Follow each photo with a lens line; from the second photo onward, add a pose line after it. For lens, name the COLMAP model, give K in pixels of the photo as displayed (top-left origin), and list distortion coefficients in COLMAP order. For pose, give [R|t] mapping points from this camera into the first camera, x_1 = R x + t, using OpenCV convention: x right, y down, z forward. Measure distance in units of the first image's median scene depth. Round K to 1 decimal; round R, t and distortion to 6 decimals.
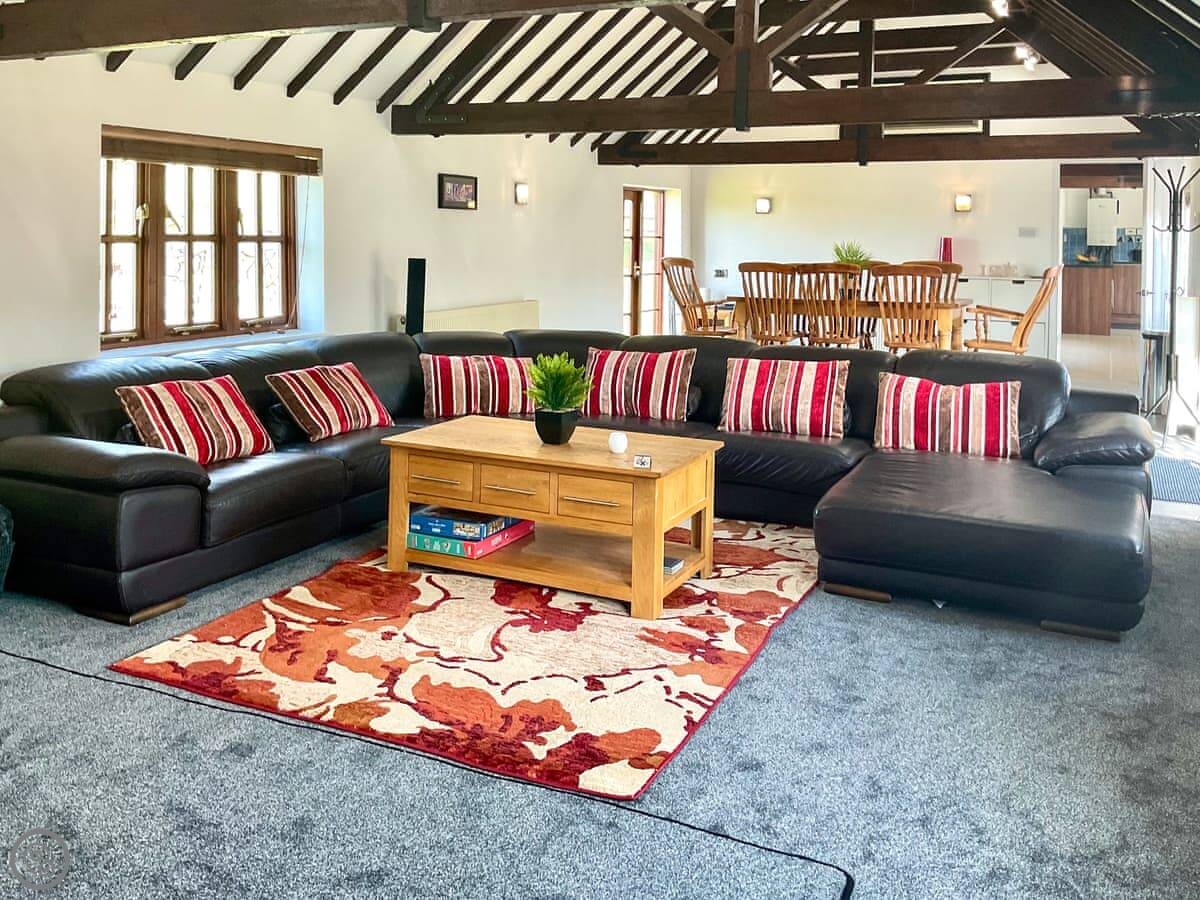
lens RADIAL K [[1027.1, 0, 517.3], [0, 1027.1, 450.9], [0, 0, 1]] dist [0.008500, -0.003327]
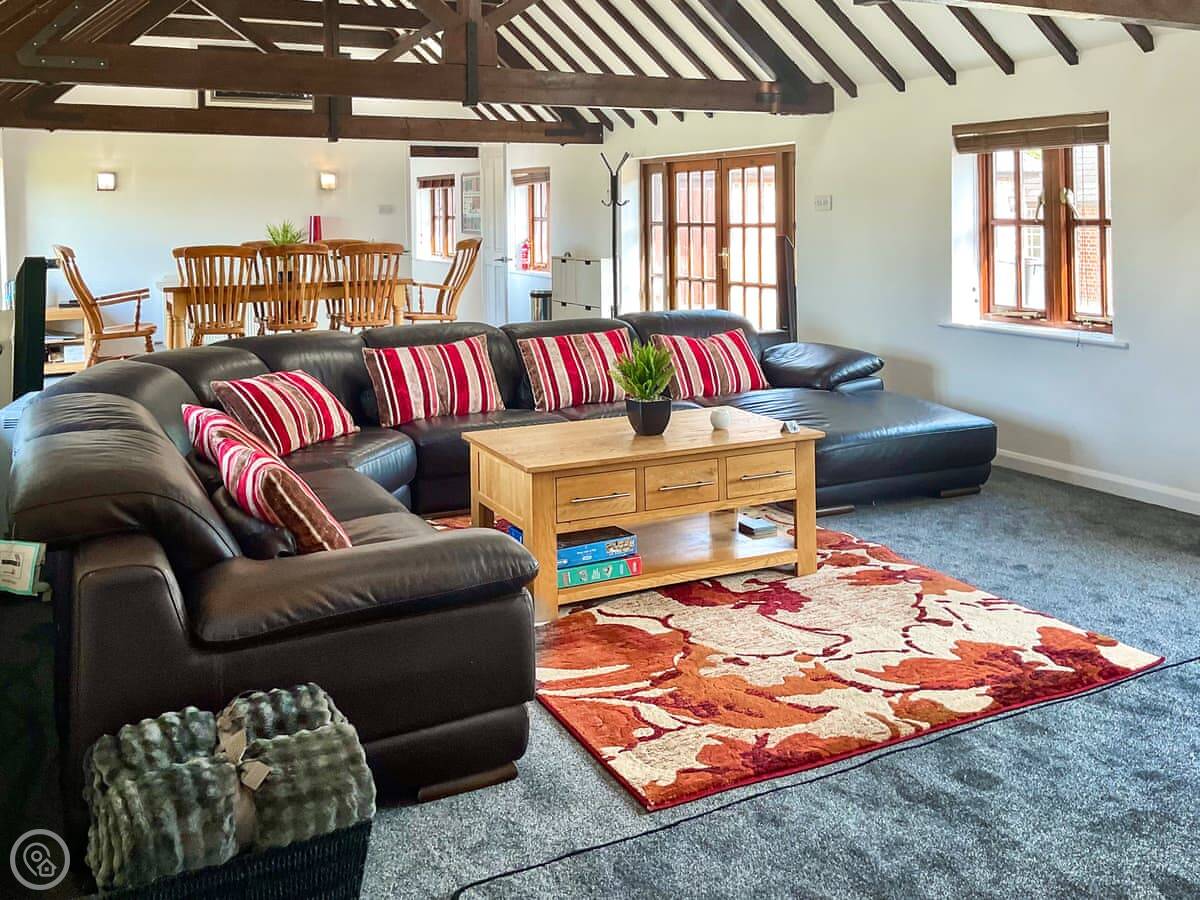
lens RADIAL K [[1101.6, 0, 599.2], [0, 1101.6, 433.5], [0, 0, 1]] dist [0.011582, 0.000134]
pose [[0.608095, -0.171661, 0.775083, -1.077259], [0.178647, 0.980889, 0.077083, -0.133049], [-0.773502, 0.091592, 0.627140, 0.550828]]
